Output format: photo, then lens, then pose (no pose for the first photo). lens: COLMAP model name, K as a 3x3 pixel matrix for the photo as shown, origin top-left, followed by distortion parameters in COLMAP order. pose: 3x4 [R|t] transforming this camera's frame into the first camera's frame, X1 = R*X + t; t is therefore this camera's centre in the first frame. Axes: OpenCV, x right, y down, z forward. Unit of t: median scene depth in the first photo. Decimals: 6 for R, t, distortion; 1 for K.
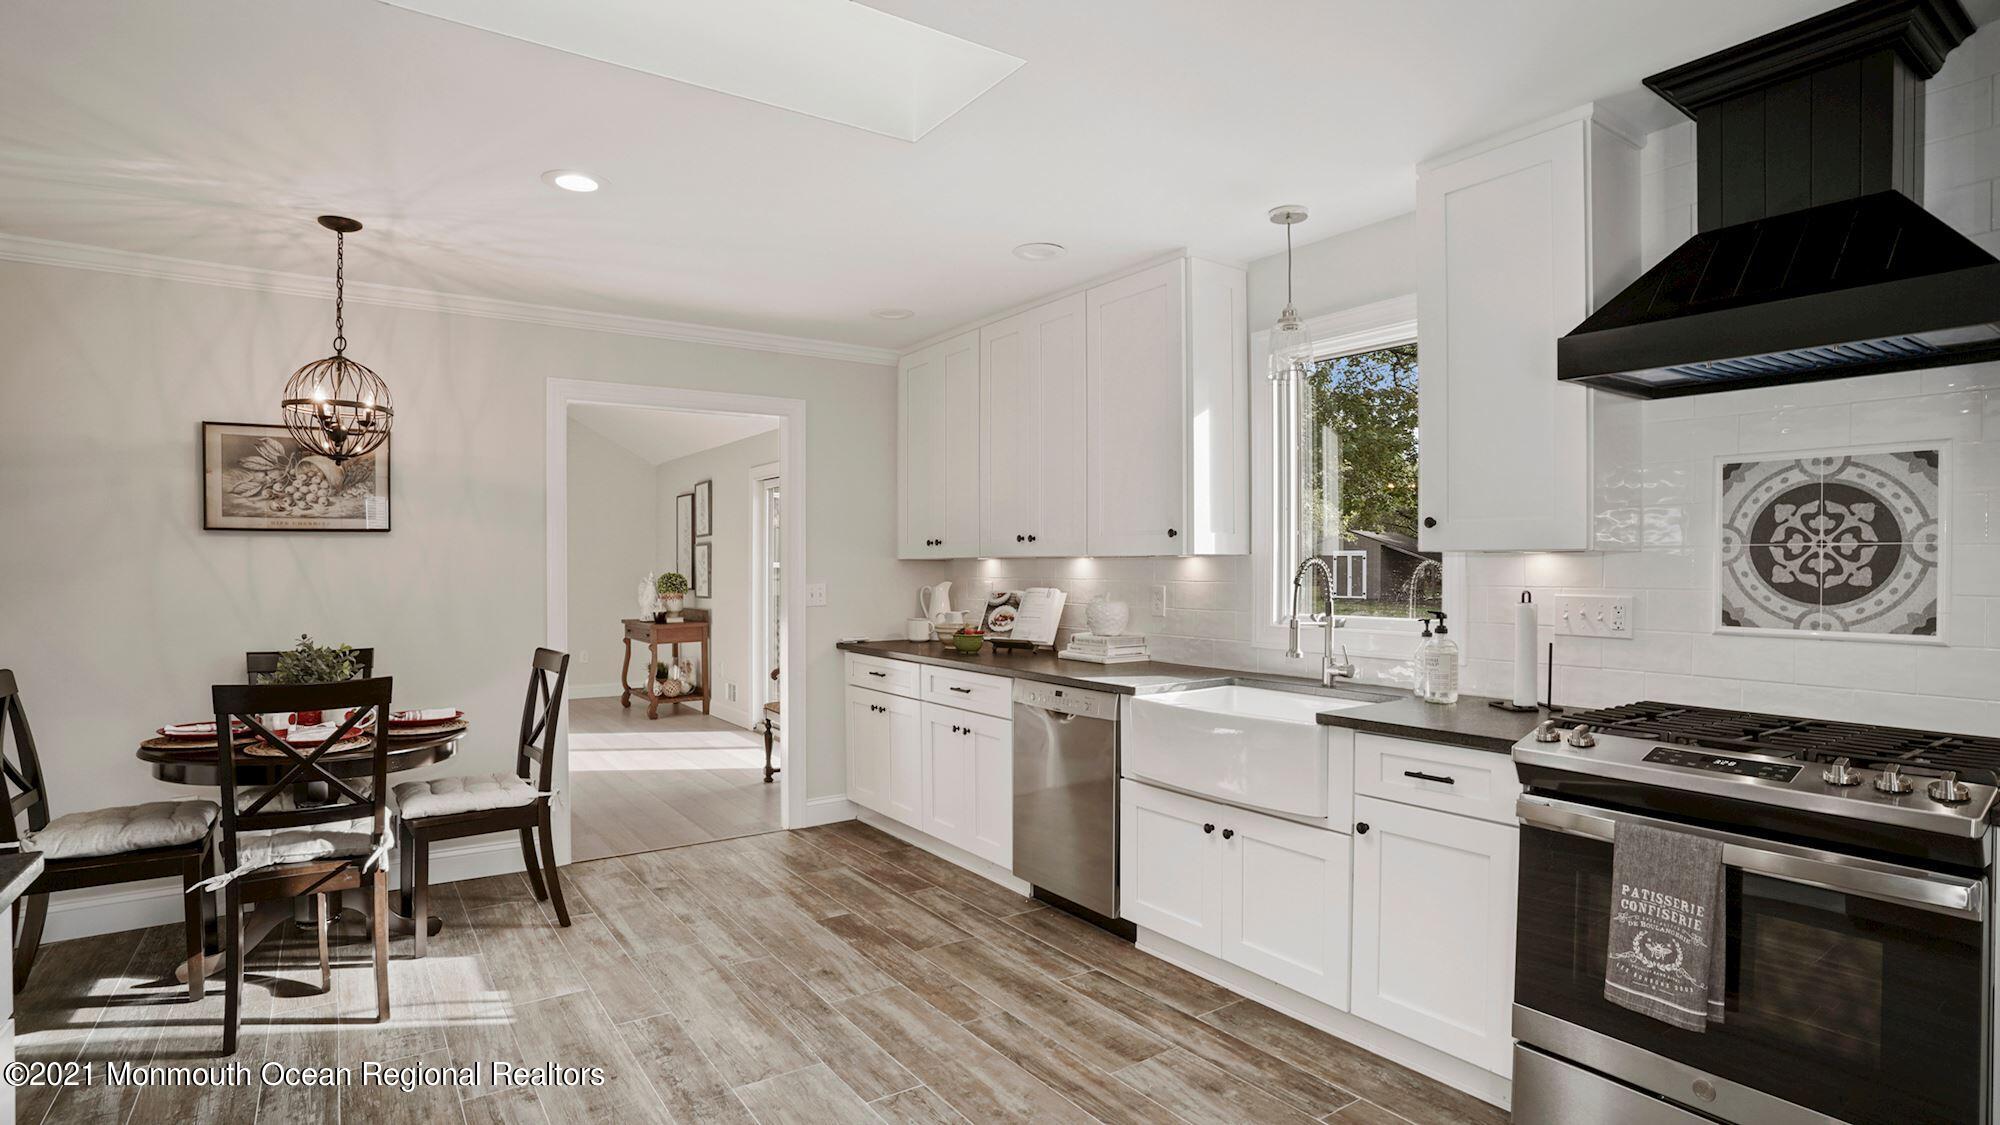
lens RADIAL K [[990.1, 0, 1004.5], [0, 990.1, 570.8], [0, 0, 1]] dist [-0.082507, 0.040562]
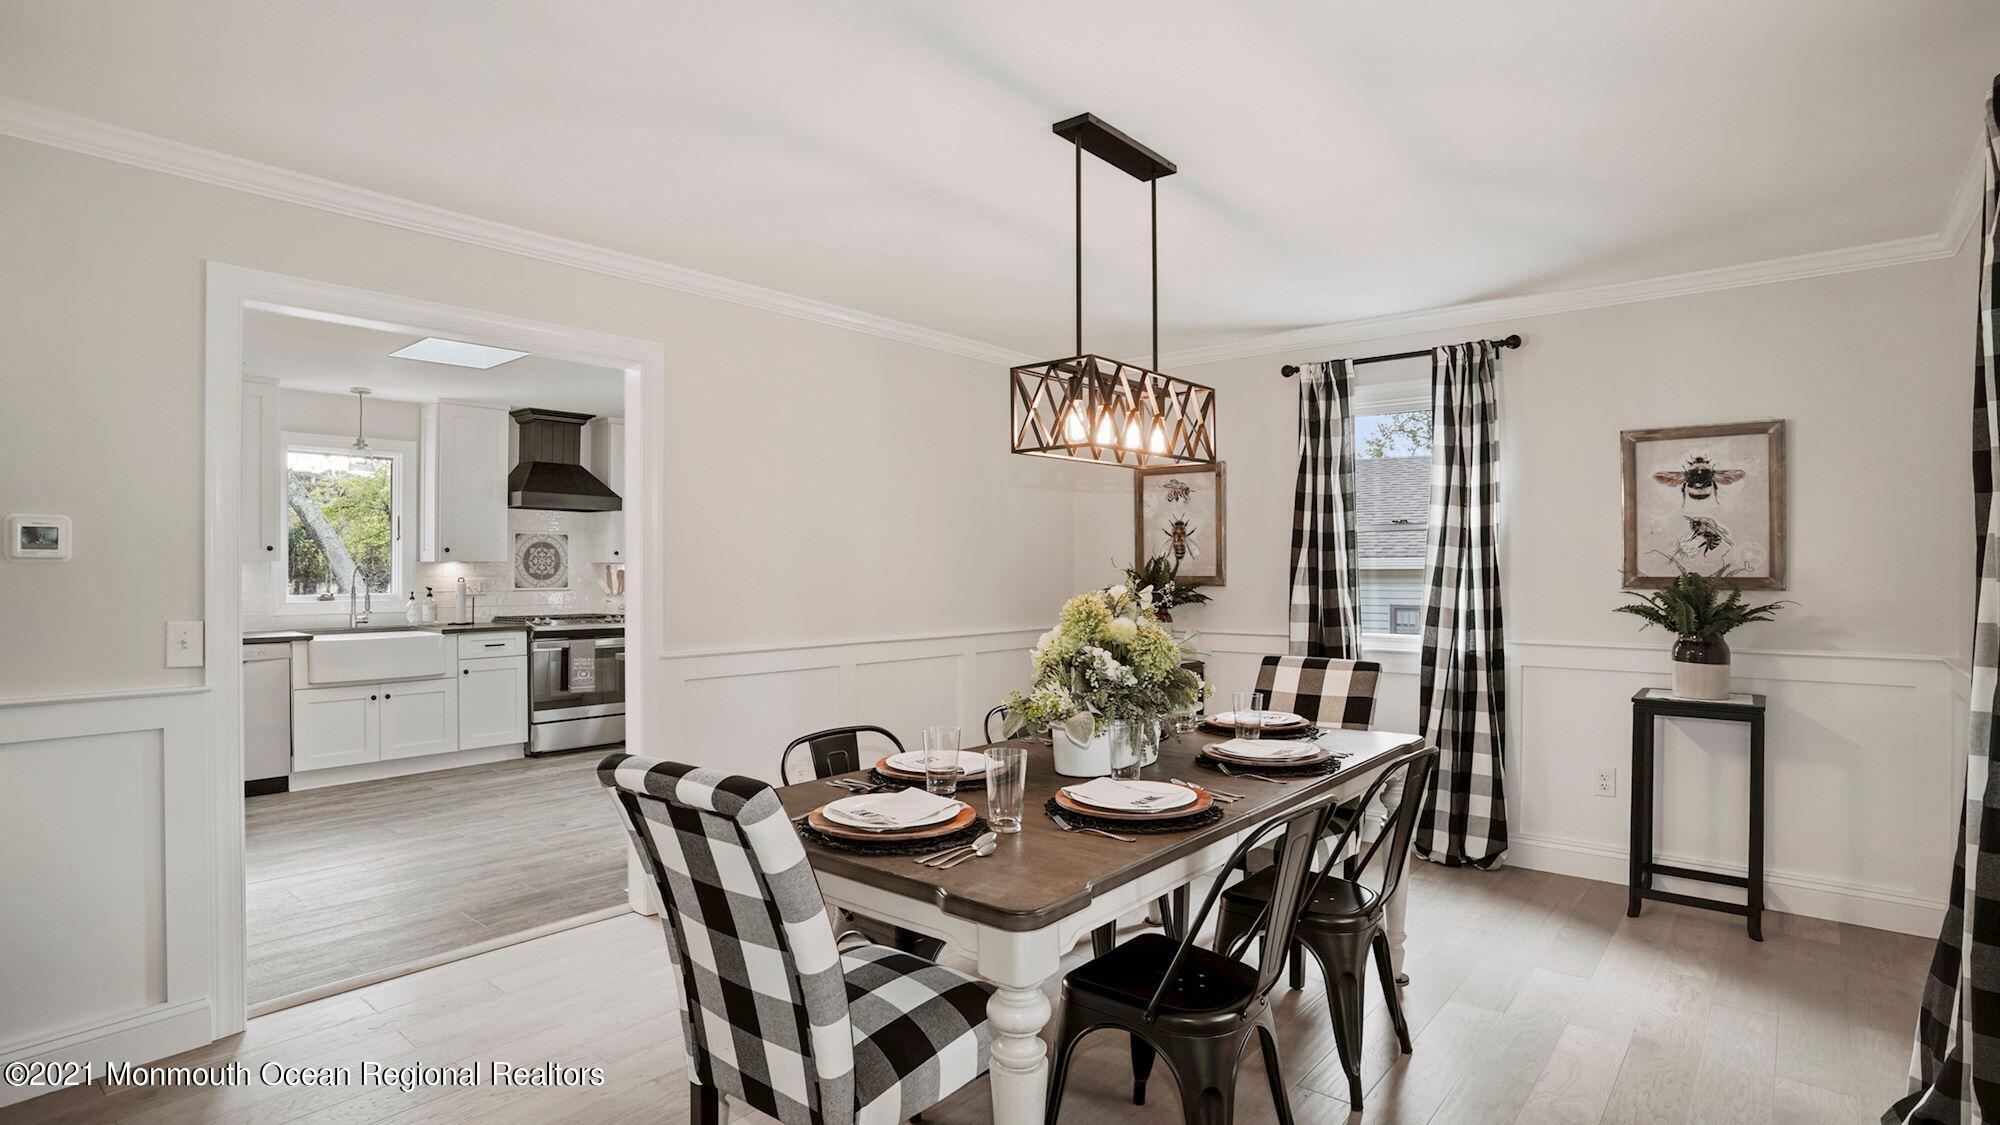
lens RADIAL K [[990.1, 0, 1004.5], [0, 990.1, 570.8], [0, 0, 1]] dist [-0.082507, 0.040562]
pose [[-0.257866, -0.000180, 0.966181, -2.209643], [0.007631, 0.999968, 0.002223, 0.007724], [-0.966150, 0.007946, -0.257857, 0.276930]]
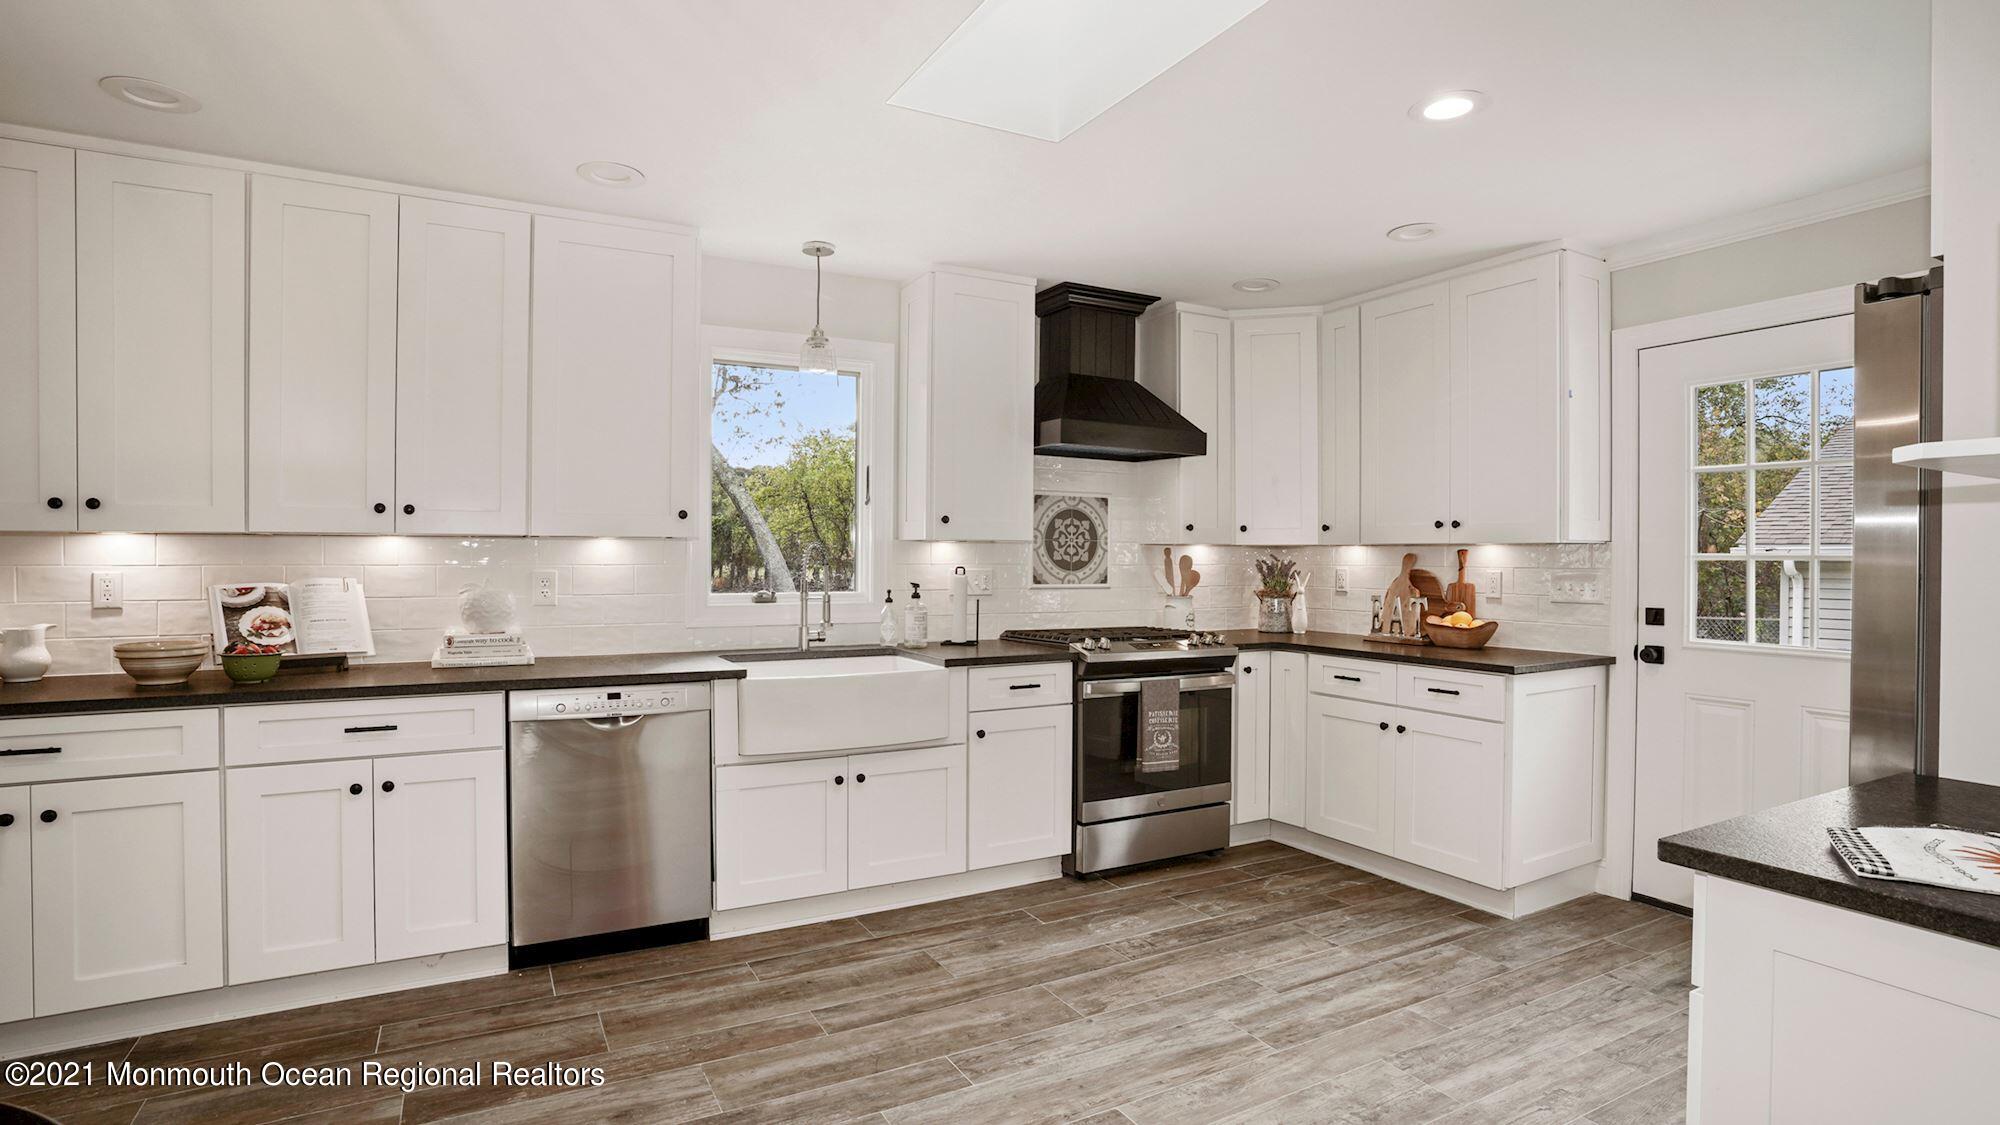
lens RADIAL K [[990.1, 0, 1004.5], [0, 990.1, 570.8], [0, 0, 1]] dist [-0.082507, 0.040562]
pose [[0.106675, -0.013871, 0.994197, -0.975322], [0.000974, 0.999904, 0.013846, 0.005598], [-0.994293, -0.000508, 0.106679, 0.748079]]
